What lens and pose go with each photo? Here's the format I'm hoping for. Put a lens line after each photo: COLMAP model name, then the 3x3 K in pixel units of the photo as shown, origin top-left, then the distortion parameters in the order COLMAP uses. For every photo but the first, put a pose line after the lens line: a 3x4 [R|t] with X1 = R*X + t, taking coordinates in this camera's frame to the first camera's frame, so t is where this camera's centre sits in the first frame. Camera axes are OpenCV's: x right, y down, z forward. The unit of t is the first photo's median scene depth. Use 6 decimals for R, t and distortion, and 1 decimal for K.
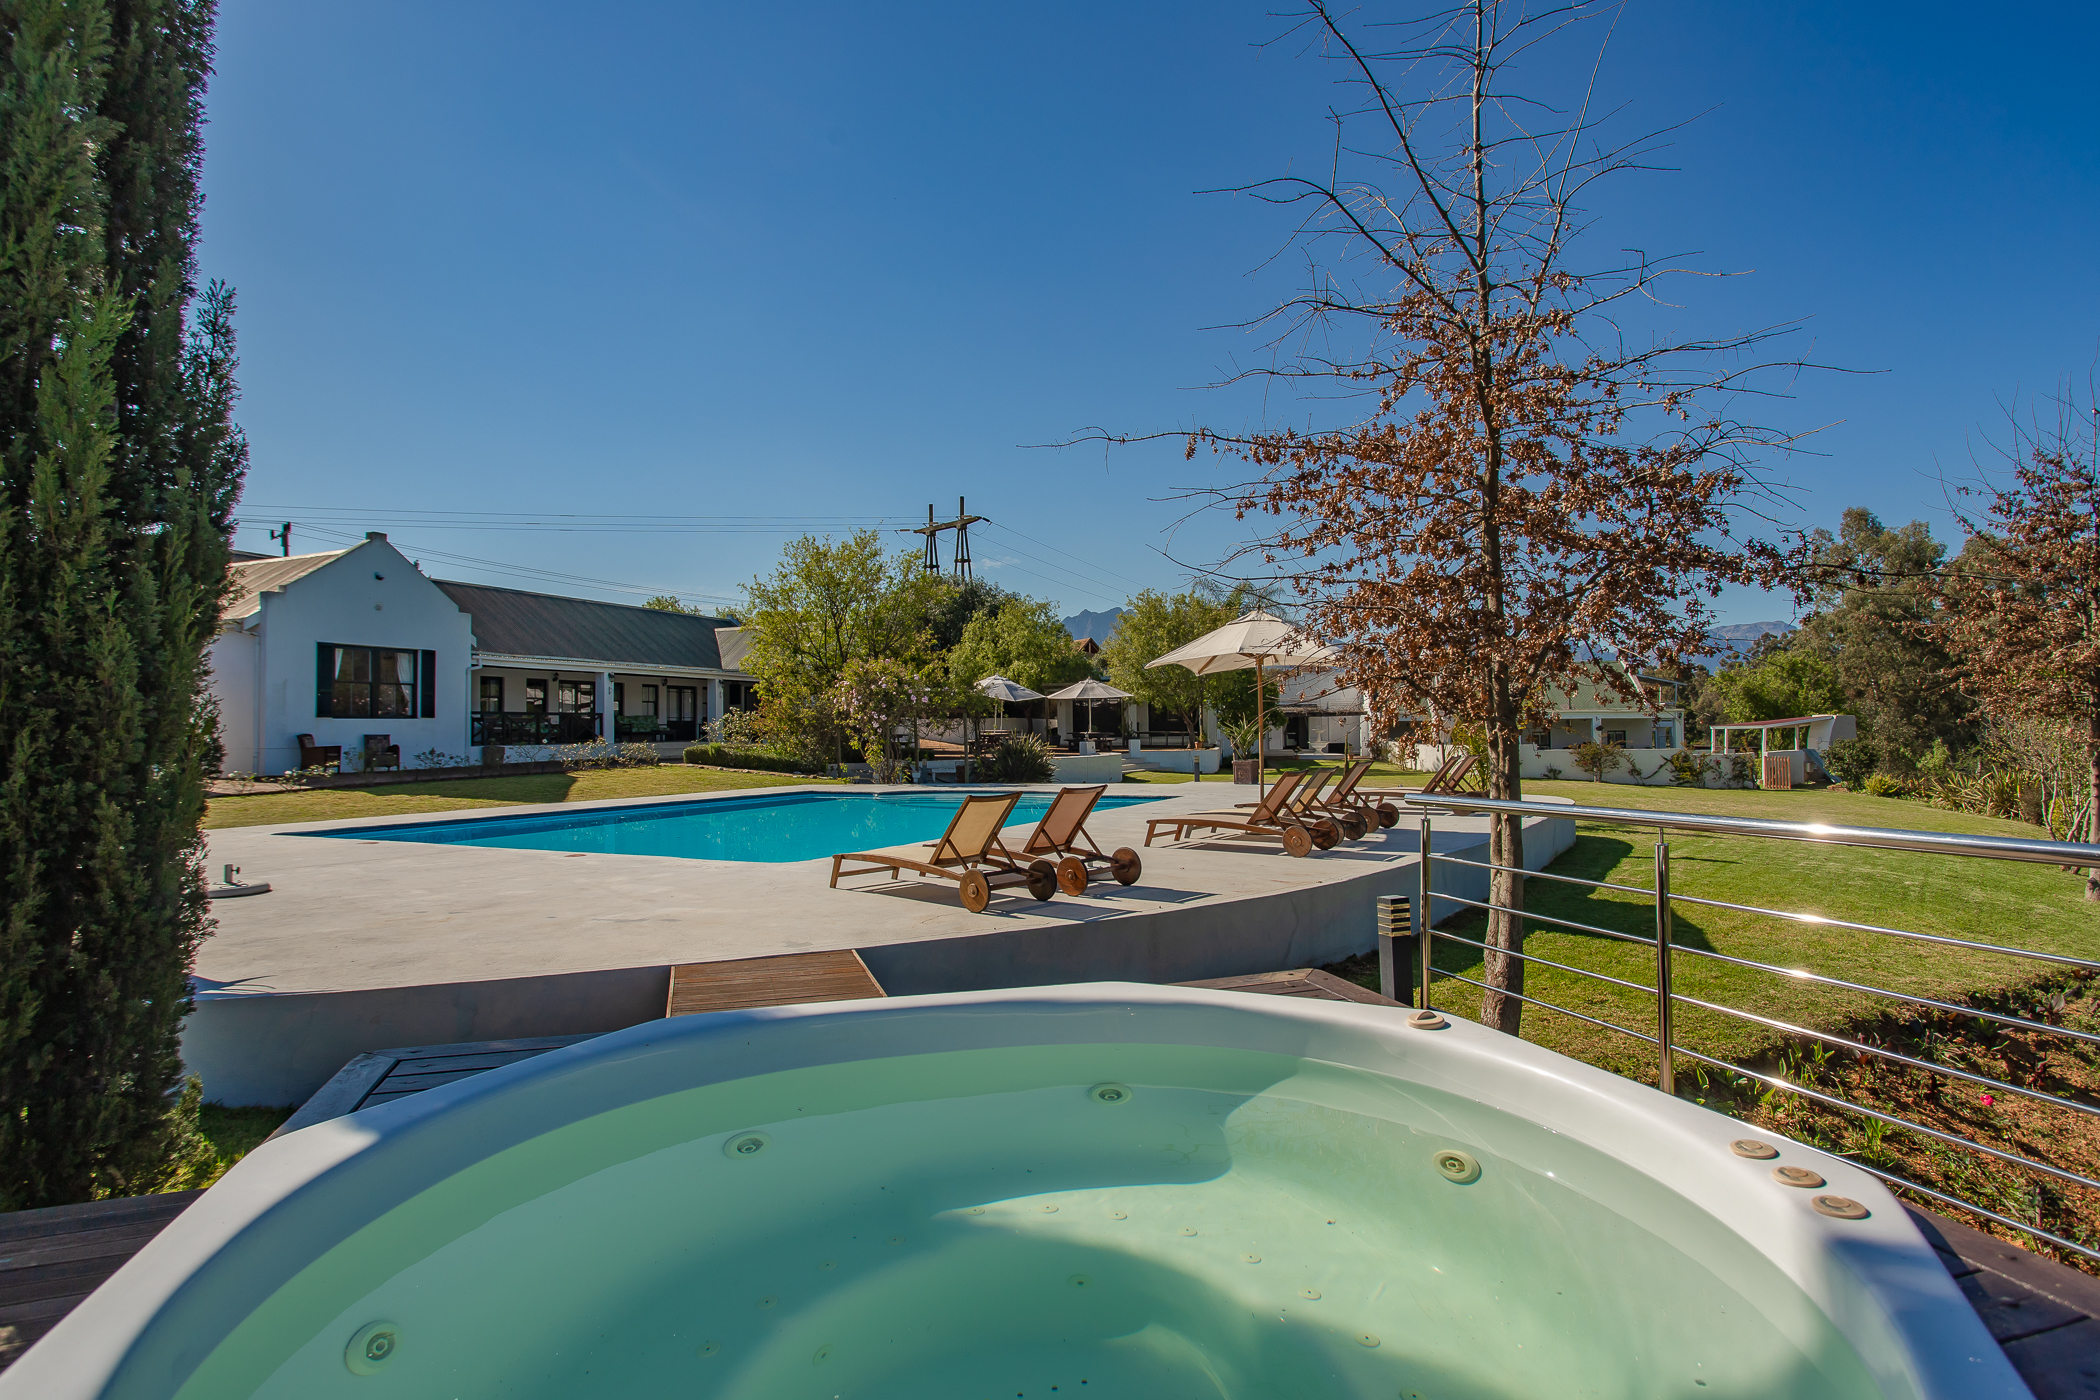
lens RADIAL K [[1061.7, 0, 1050.0], [0, 1061.7, 700.0], [0, 0, 1]] dist [-0.059158, 0.045264]
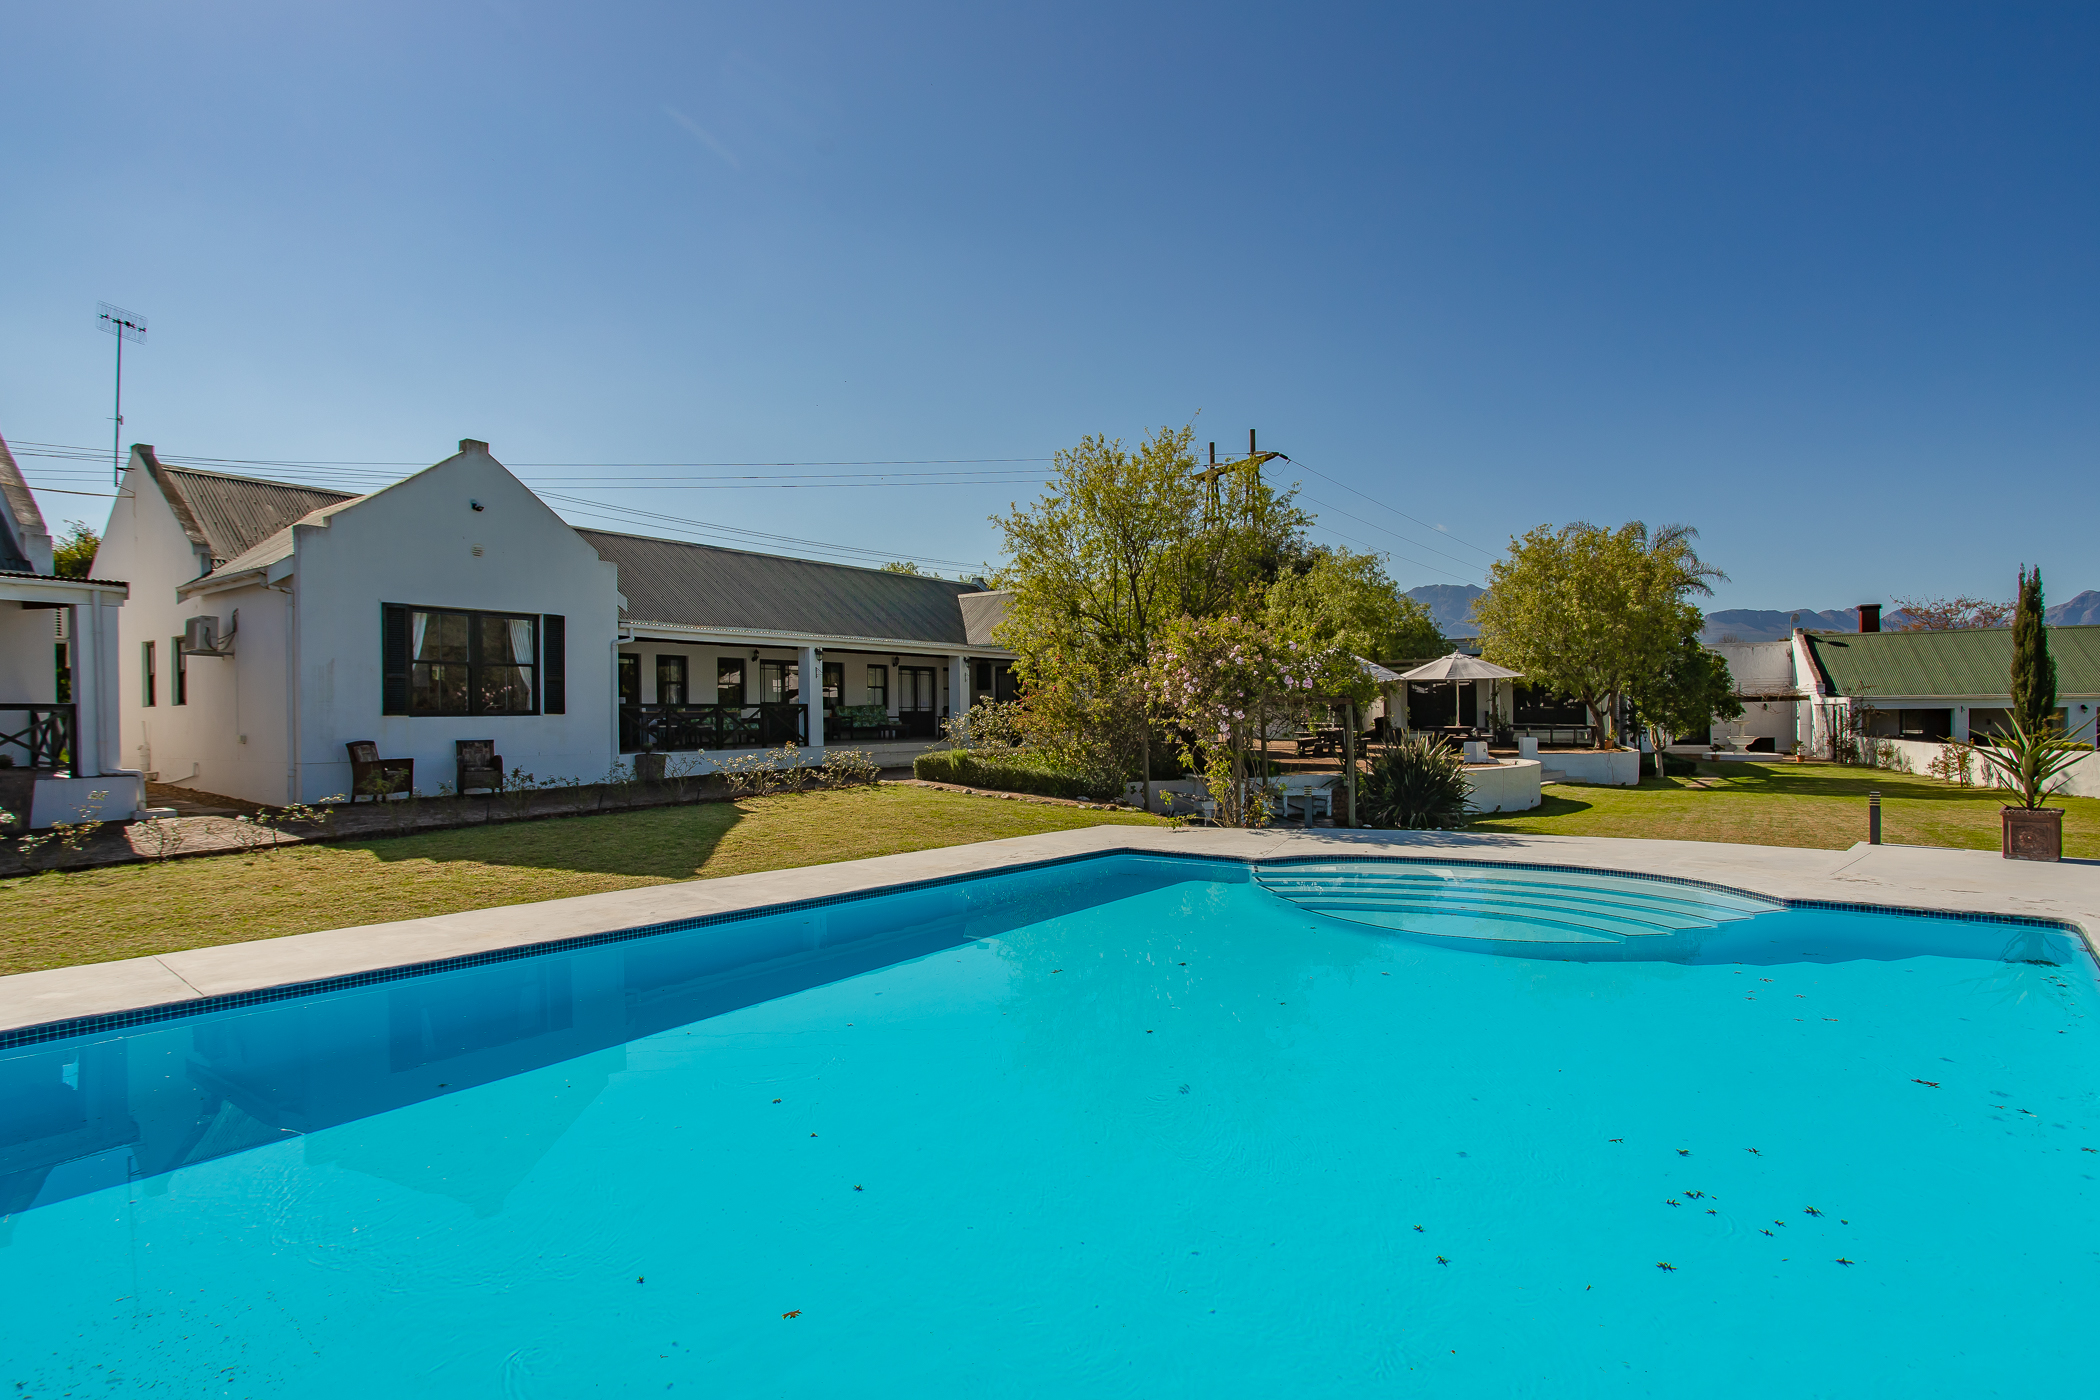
lens RADIAL K [[1061.7, 0, 1050.0], [0, 1061.7, 700.0], [0, 0, 1]] dist [-0.059158, 0.045264]
pose [[0.975276, -0.001445, -0.220985, -0.107562], [0.005330, 0.999842, 0.016986, -0.001698], [0.220926, -0.017744, 0.975129, 0.342551]]
